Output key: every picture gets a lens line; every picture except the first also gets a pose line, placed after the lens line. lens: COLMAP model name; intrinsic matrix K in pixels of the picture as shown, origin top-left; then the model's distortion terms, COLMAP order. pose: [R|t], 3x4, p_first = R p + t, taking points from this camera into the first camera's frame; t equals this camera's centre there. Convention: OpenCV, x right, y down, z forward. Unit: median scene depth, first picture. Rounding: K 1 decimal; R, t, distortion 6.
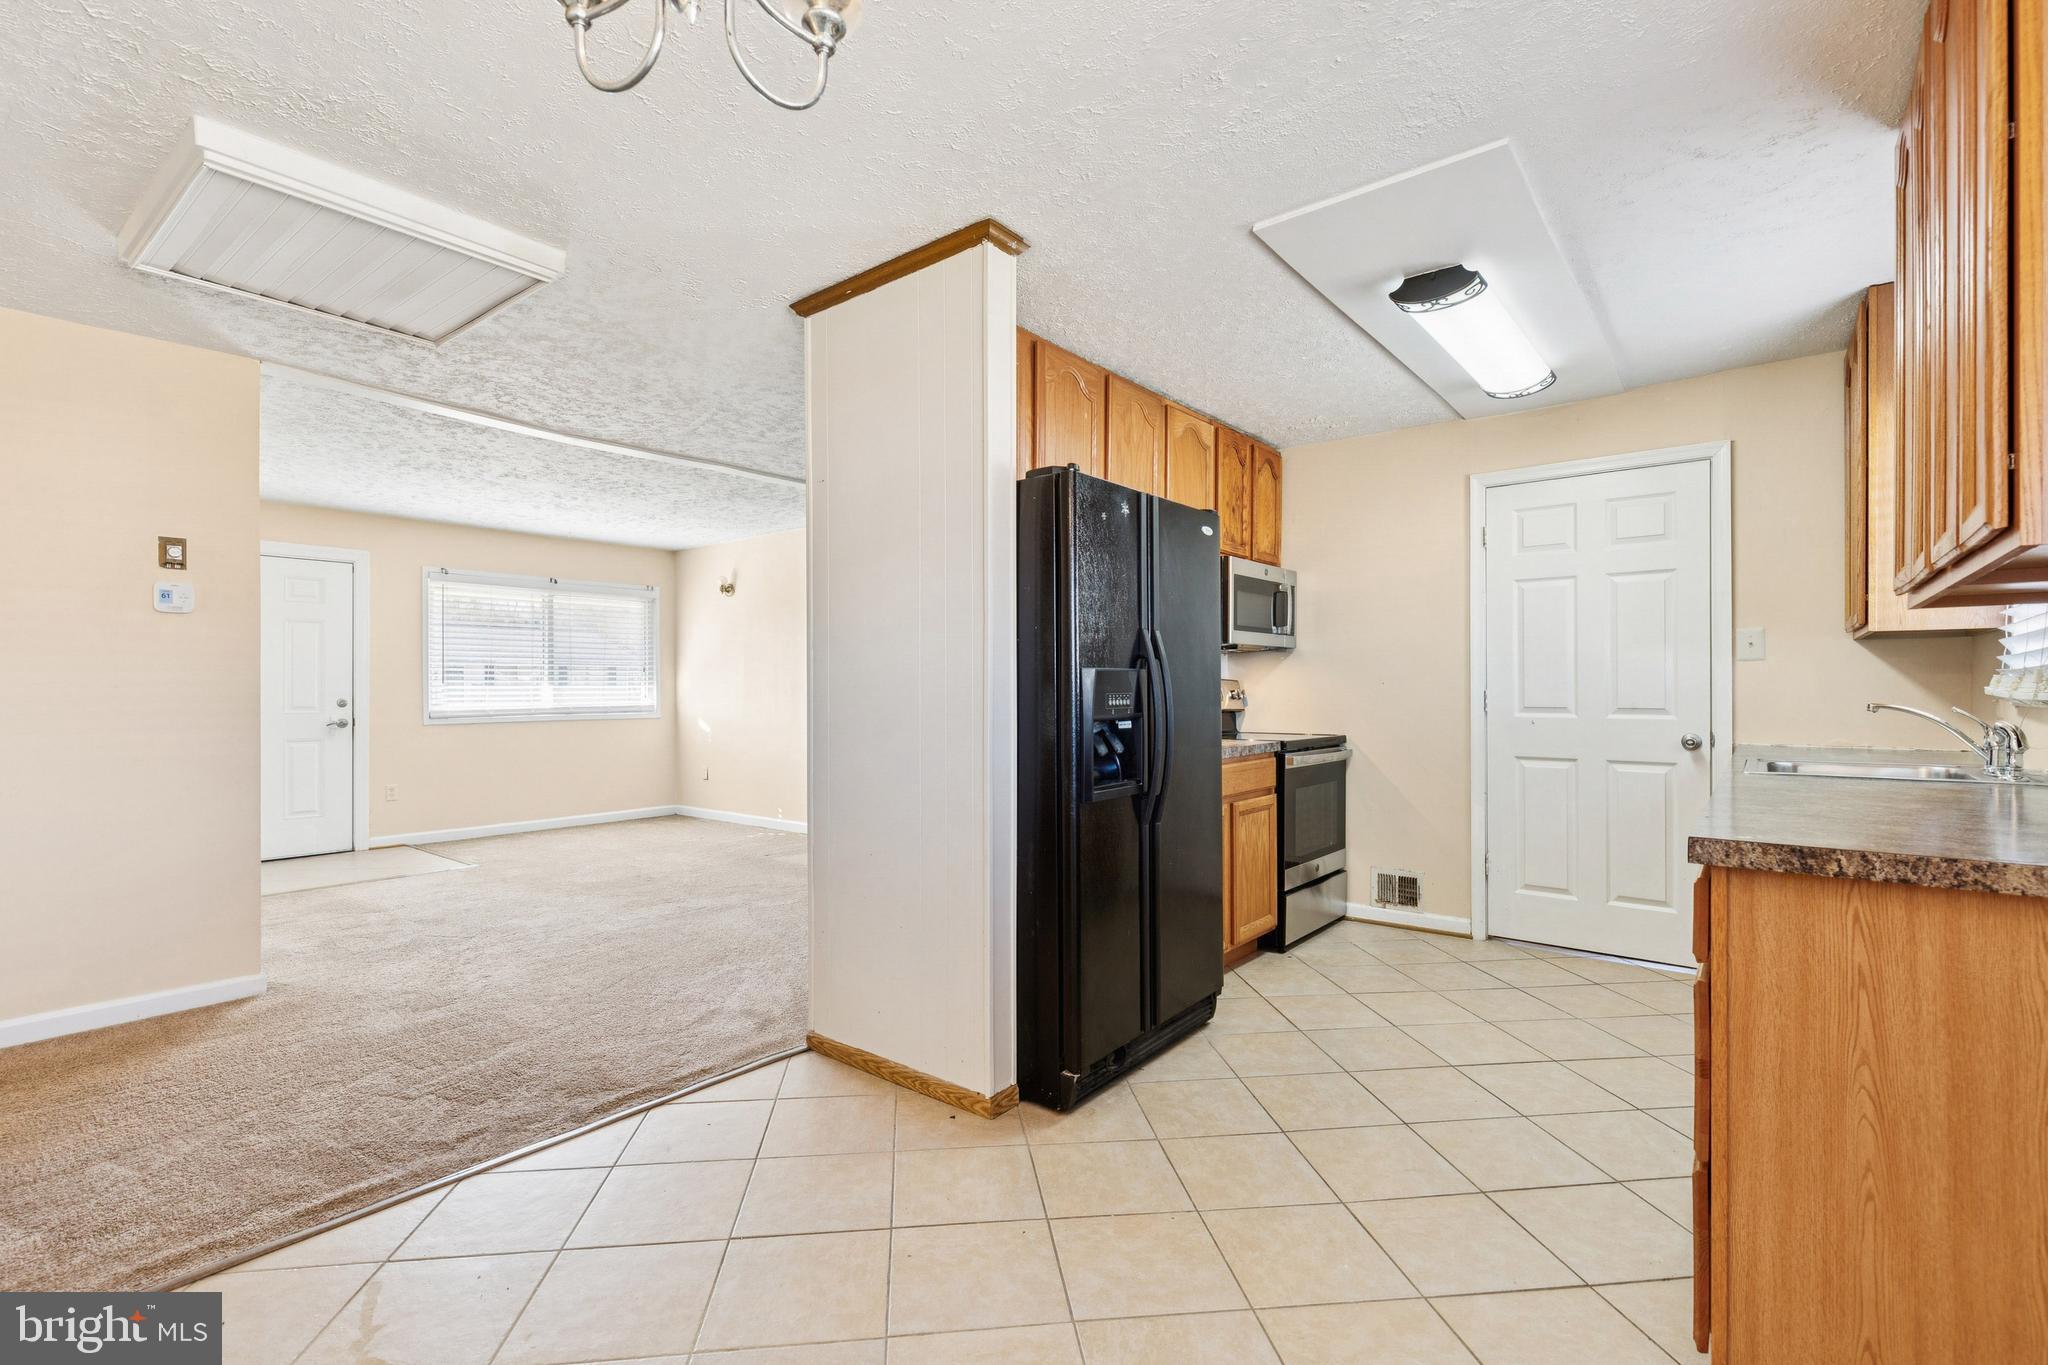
lens RADIAL K [[939.1, 0, 1022.5], [0, 939.1, 689.5], [0, 0, 1]] dist [0.005397, -0.000218]
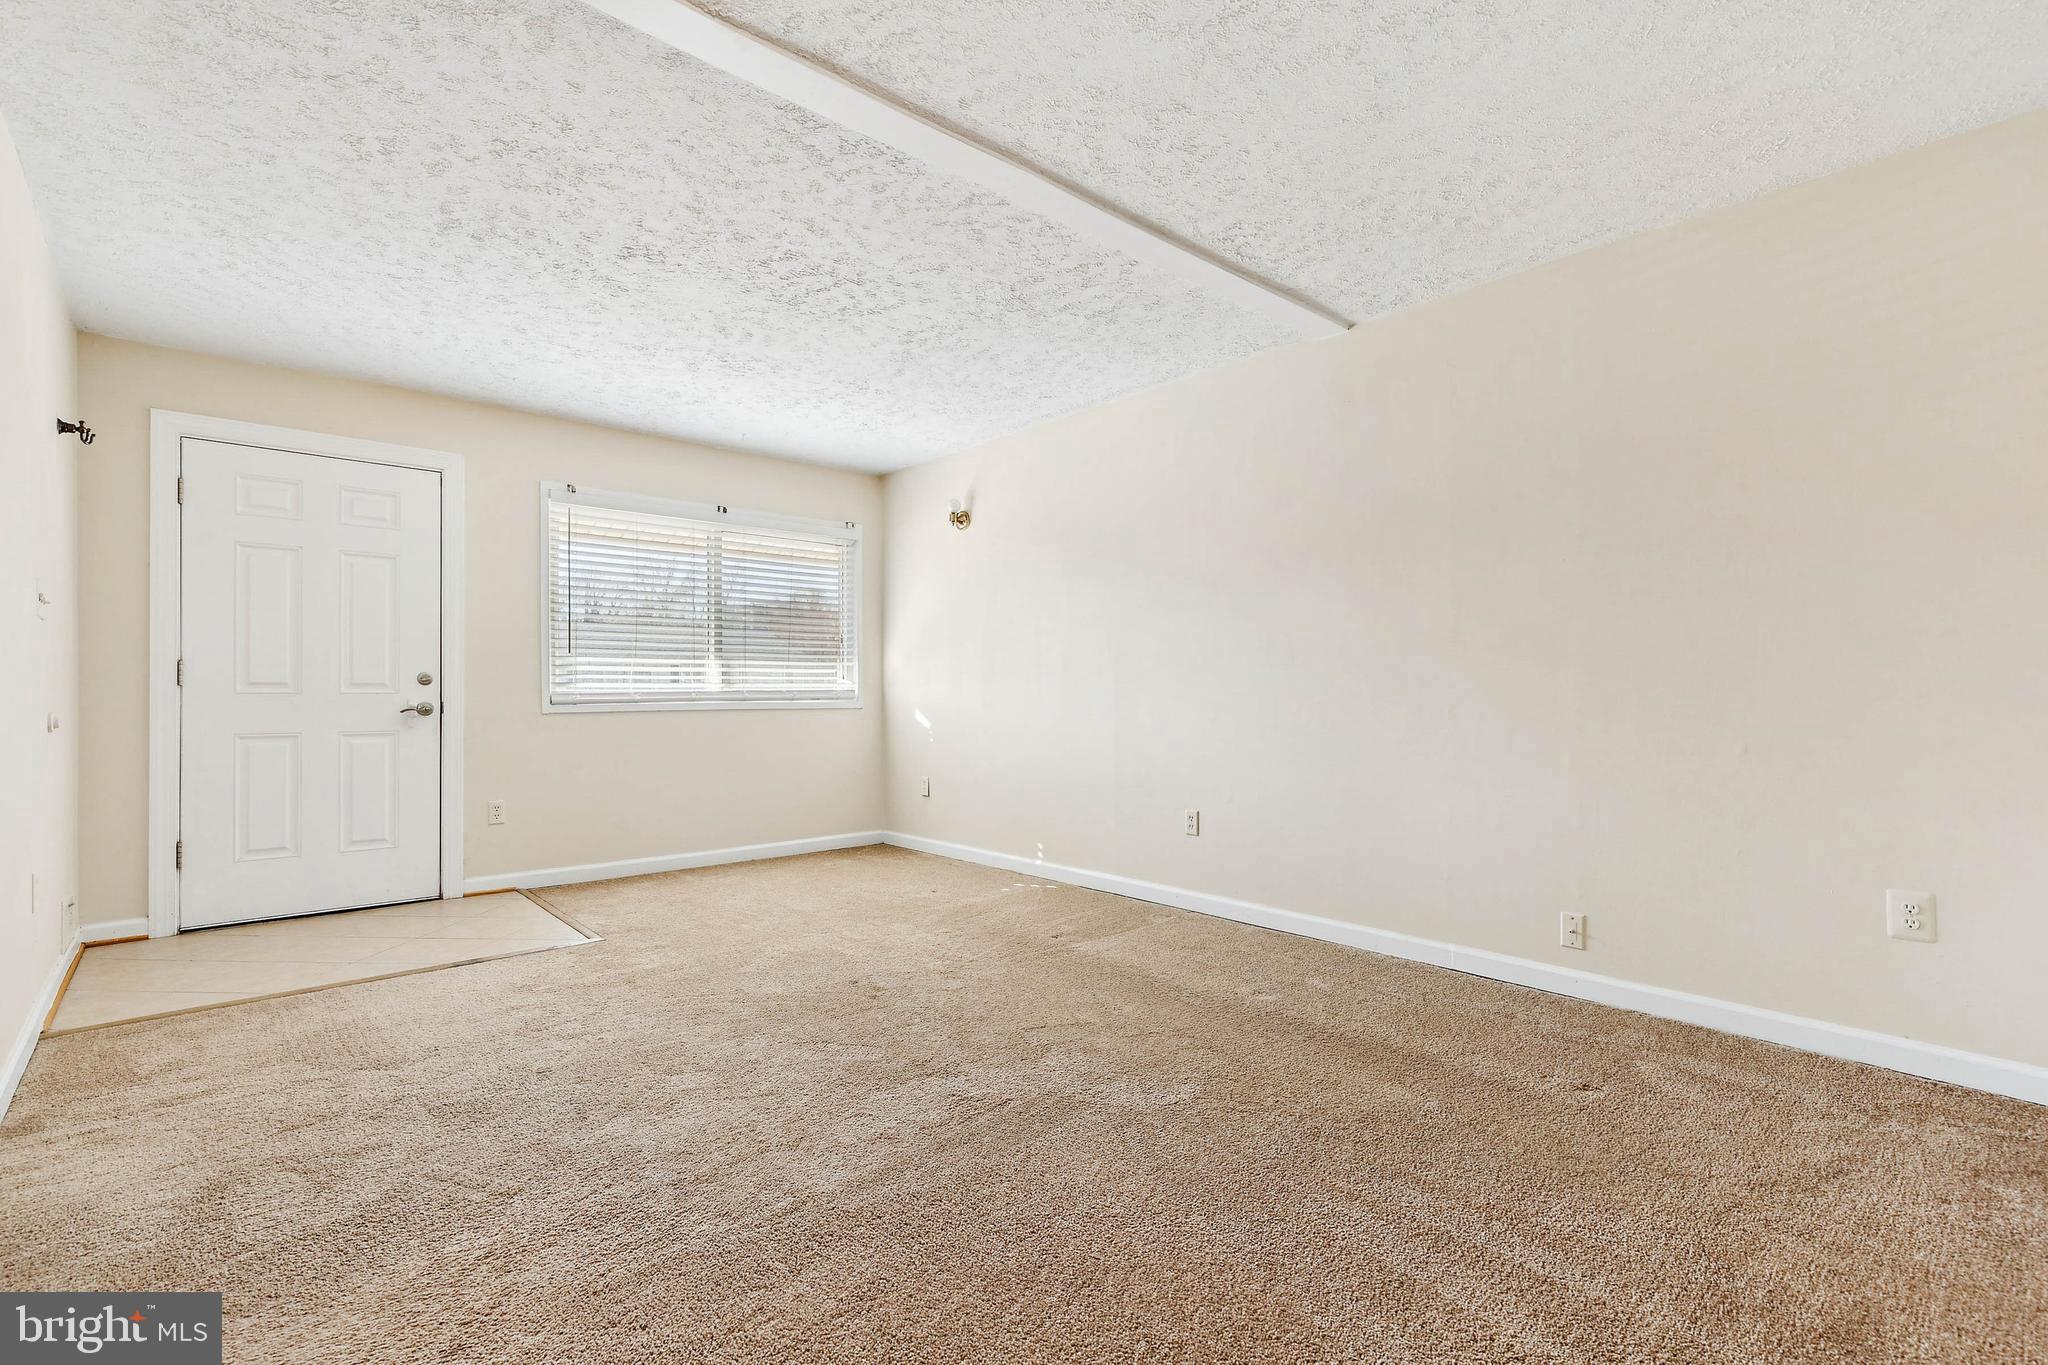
lens RADIAL K [[939.1, 0, 1023.6], [0, 939.1, 685.7], [0, 0, 1]] dist [0.005397, -0.000218]
pose [[0.986294, -0.001638, -0.164987, -0.178265], [0.000082, 0.999955, -0.009438, 0.023985], [0.164995, 0.009295, 0.986251, 0.383451]]
